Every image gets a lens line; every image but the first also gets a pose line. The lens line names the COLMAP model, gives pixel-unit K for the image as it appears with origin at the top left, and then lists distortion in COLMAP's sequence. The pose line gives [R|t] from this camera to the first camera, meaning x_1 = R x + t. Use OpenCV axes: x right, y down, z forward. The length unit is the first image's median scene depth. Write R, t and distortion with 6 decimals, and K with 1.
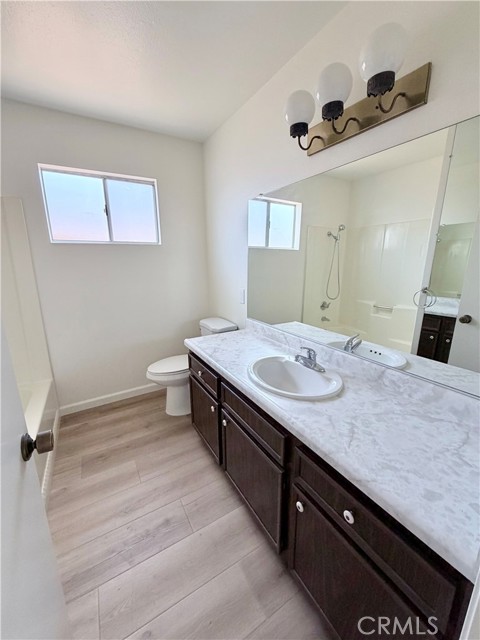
lens RADIAL K [[256.4, 0, 241.4], [0, 256.4, 320.5], [0, 0, 1]] dist [0.001858, 0.000778]
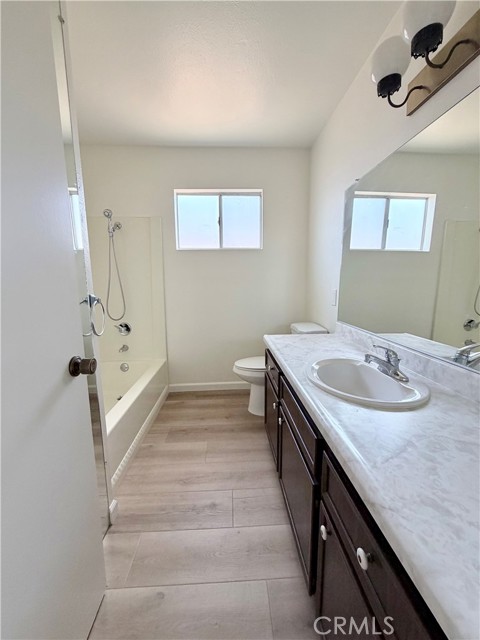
lens RADIAL K [[256.4, 0, 241.1], [0, 256.4, 319.8], [0, 0, 1]] dist [0.001858, 0.000778]
pose [[0.882989, 0.071098, -0.463978, 0.162034], [-0.108163, 0.992680, -0.053729, 0.079799], [0.456761, 0.097627, 0.884216, 0.070896]]
